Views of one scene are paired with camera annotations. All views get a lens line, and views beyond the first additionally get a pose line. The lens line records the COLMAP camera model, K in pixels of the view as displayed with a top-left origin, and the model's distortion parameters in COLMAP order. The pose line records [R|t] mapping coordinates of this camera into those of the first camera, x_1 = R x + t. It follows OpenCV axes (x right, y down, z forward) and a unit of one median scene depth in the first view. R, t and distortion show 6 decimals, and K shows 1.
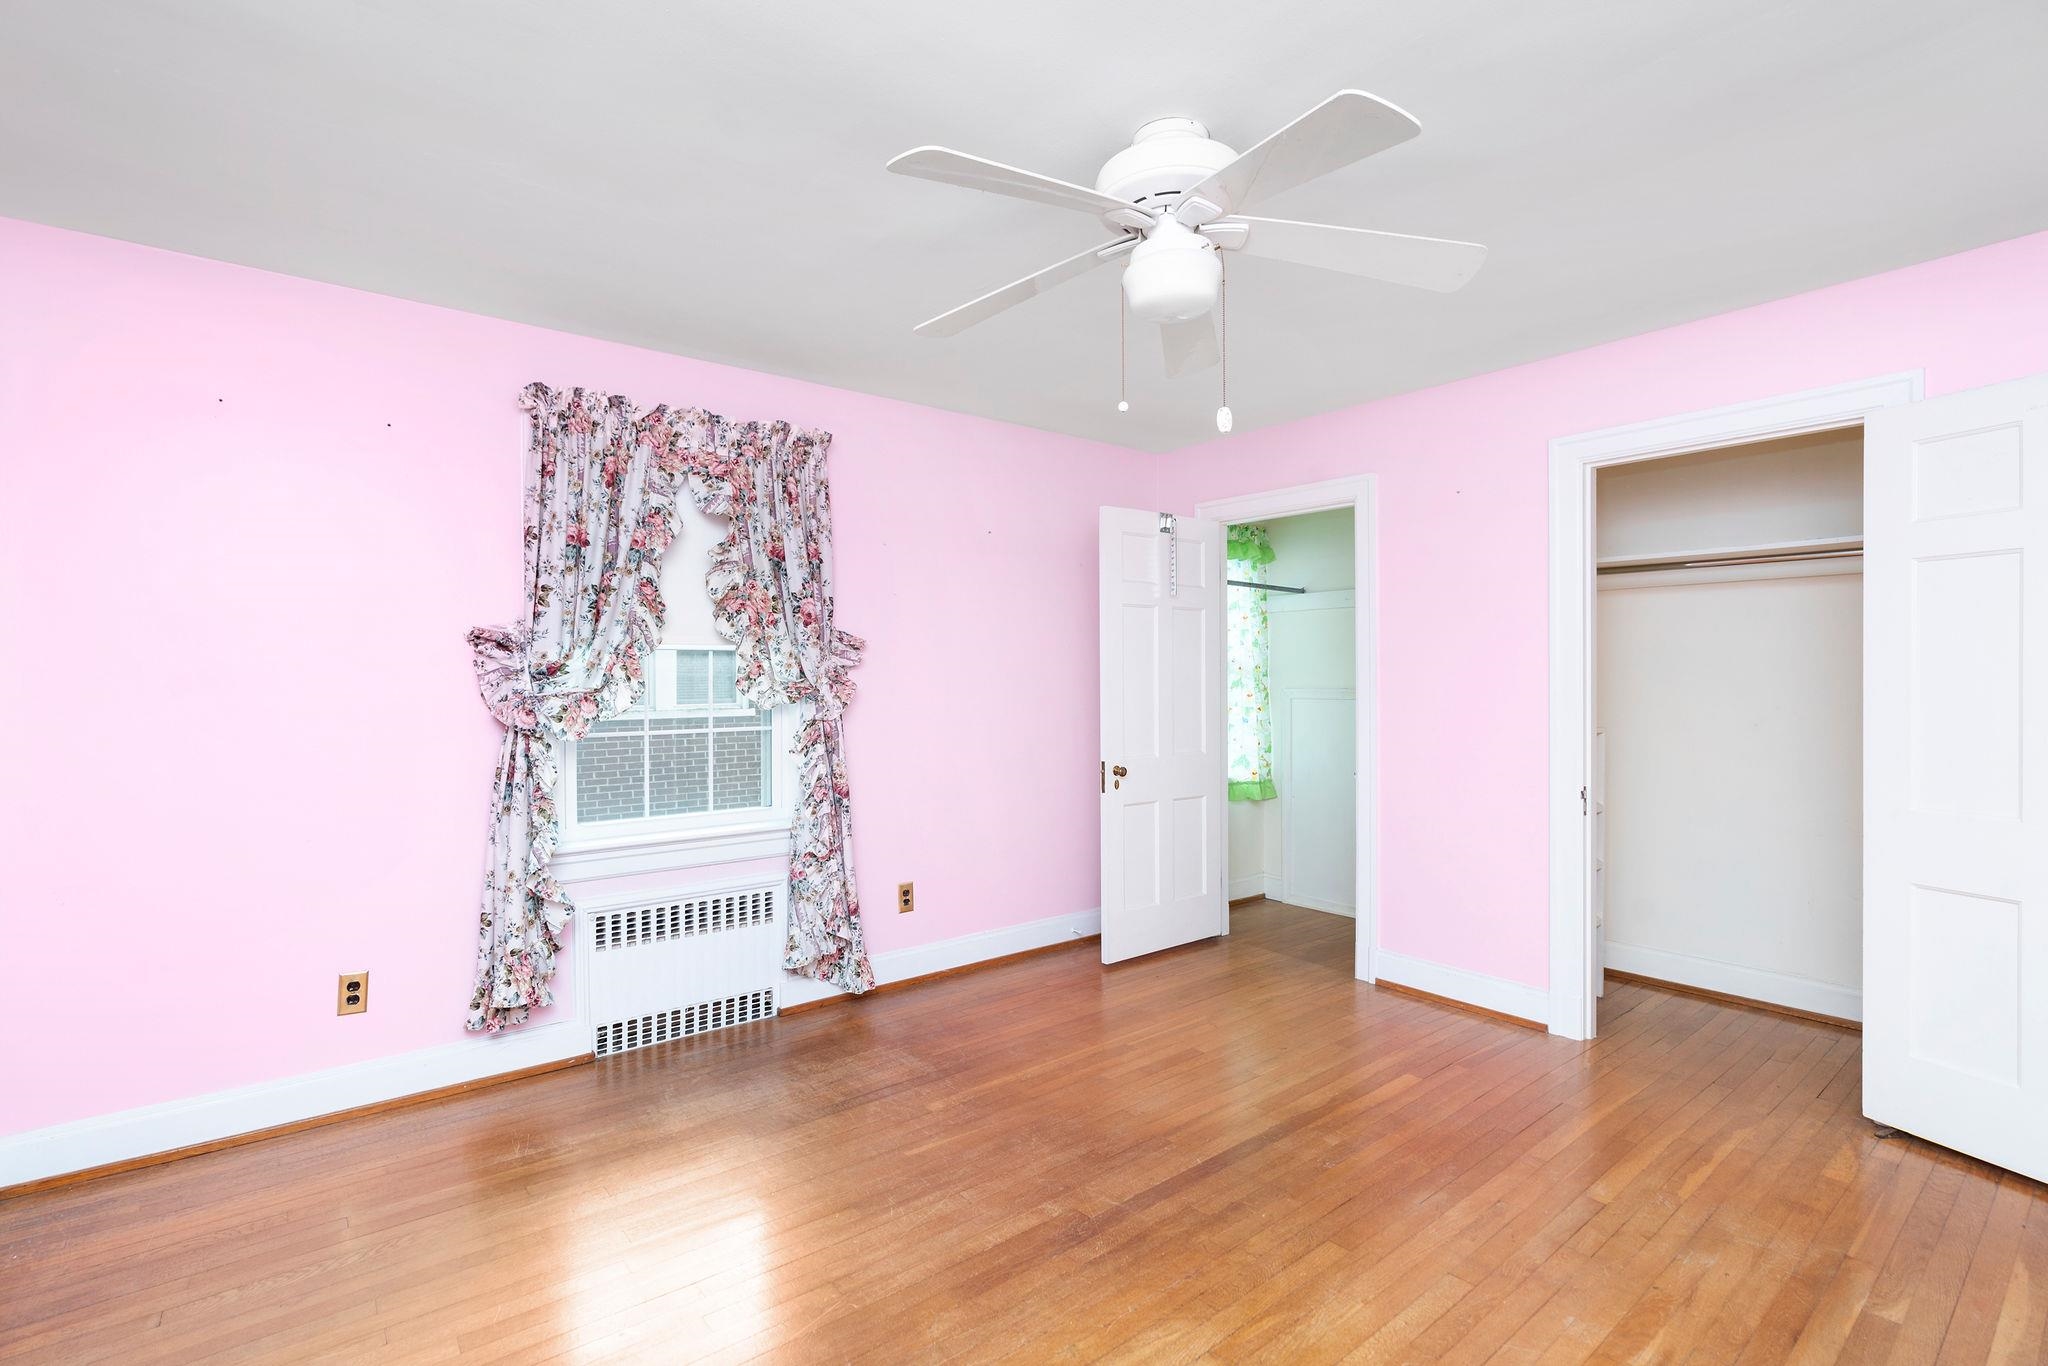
lens RADIAL K [[931.0, 0, 996.3], [0, 931.0, 684.5], [0, 0, 1]] dist [0.000425, 0.000459]
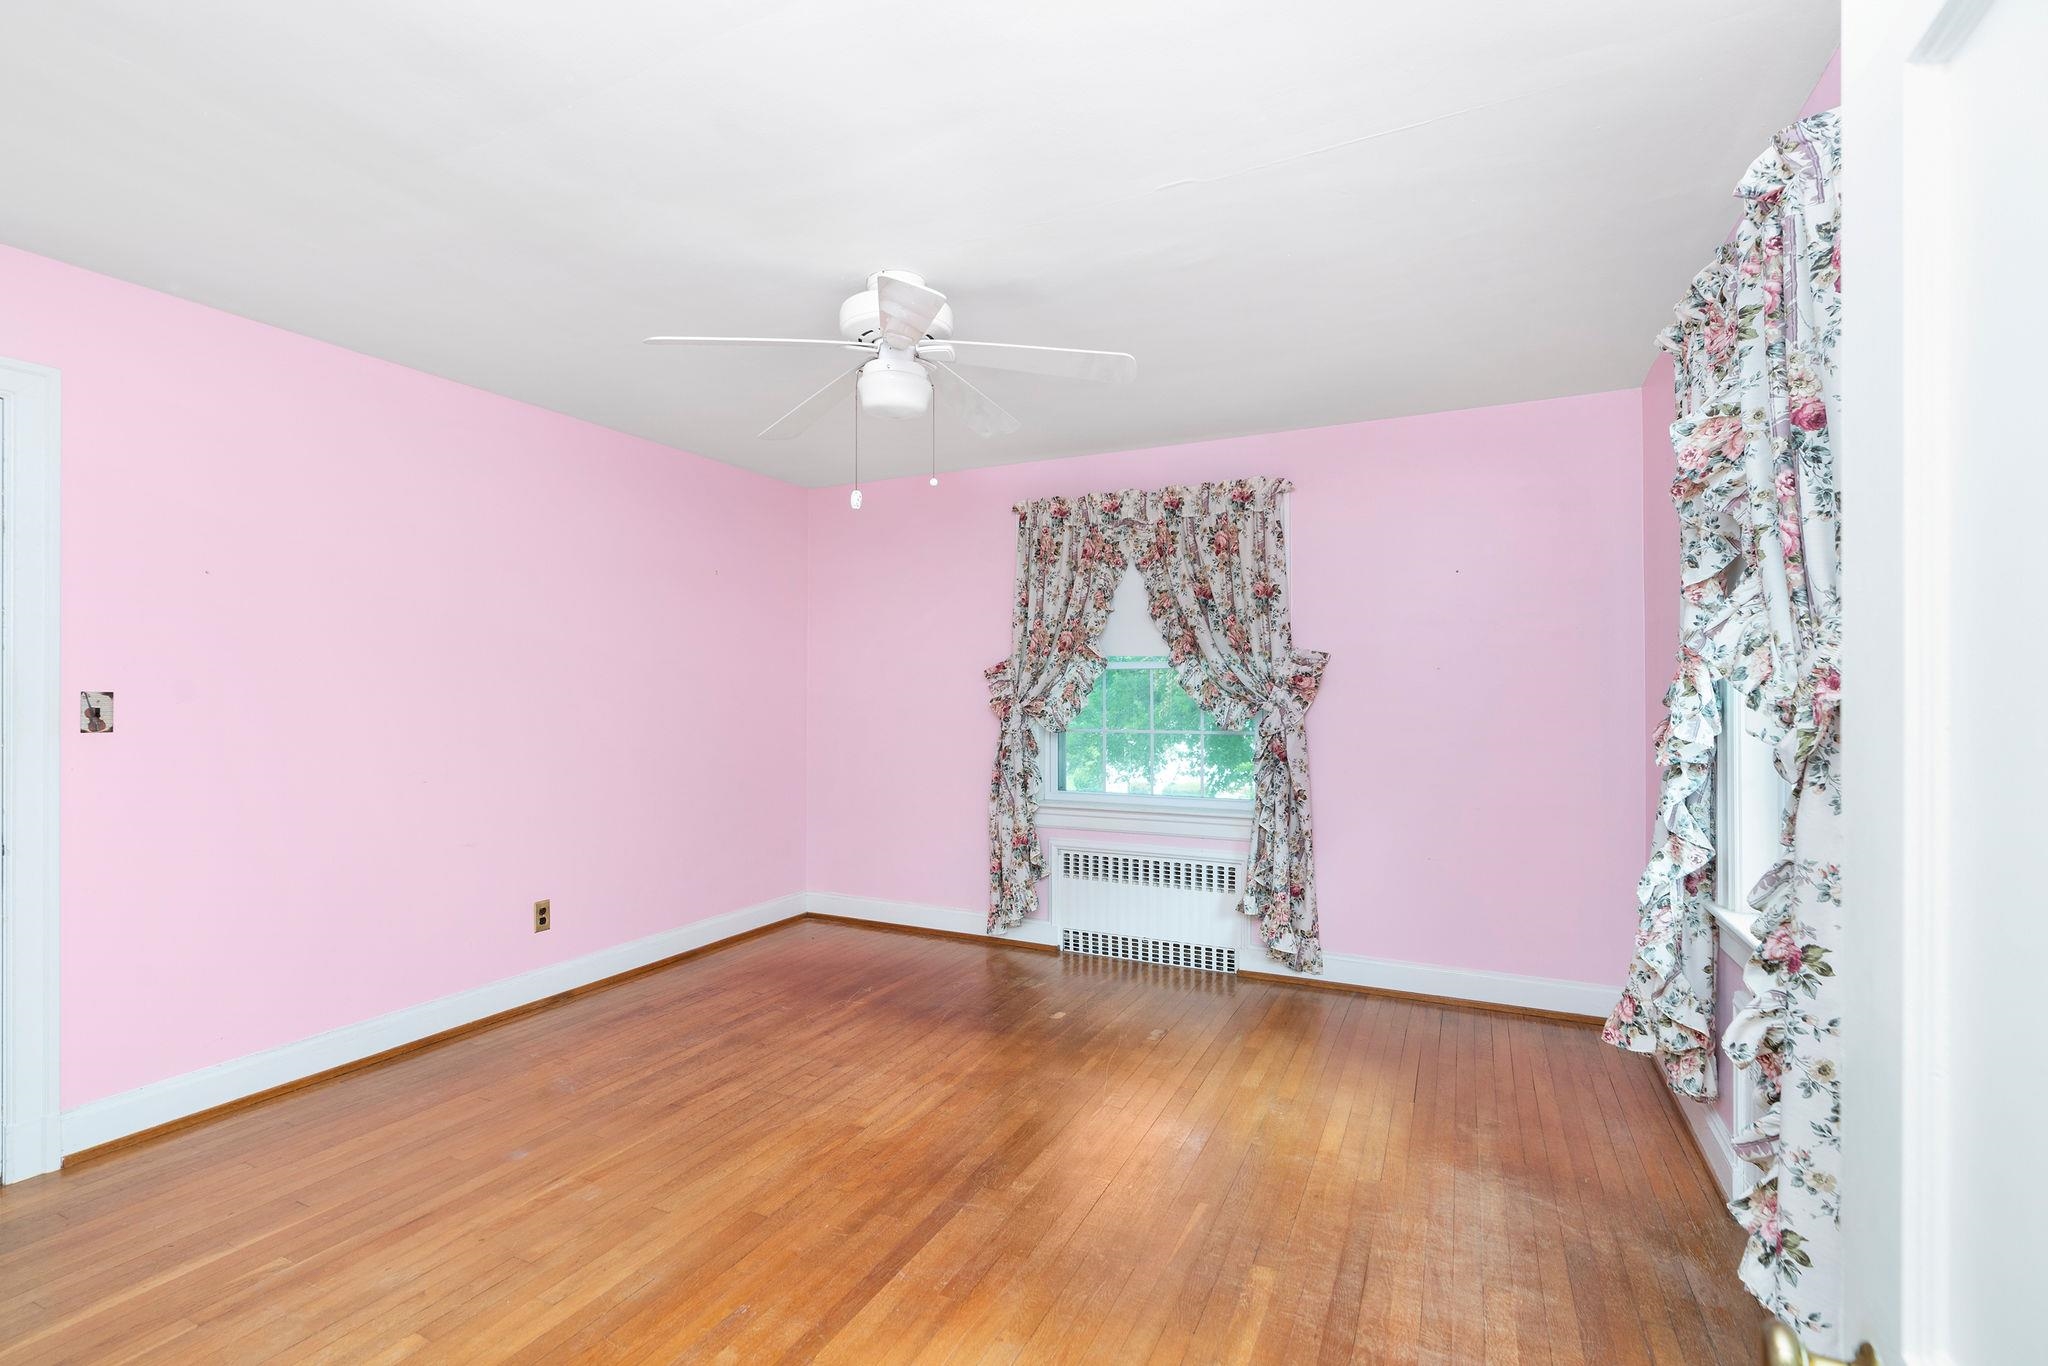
lens RADIAL K [[931.0, 0, 996.3], [0, 931.0, 684.5], [0, 0, 1]] dist [0.000425, 0.000459]
pose [[-0.902989, -0.010701, -0.429530, 0.559257], [-0.005623, 0.999899, -0.013089, -0.000115], [0.429626, -0.009404, -0.902958, 1.988641]]
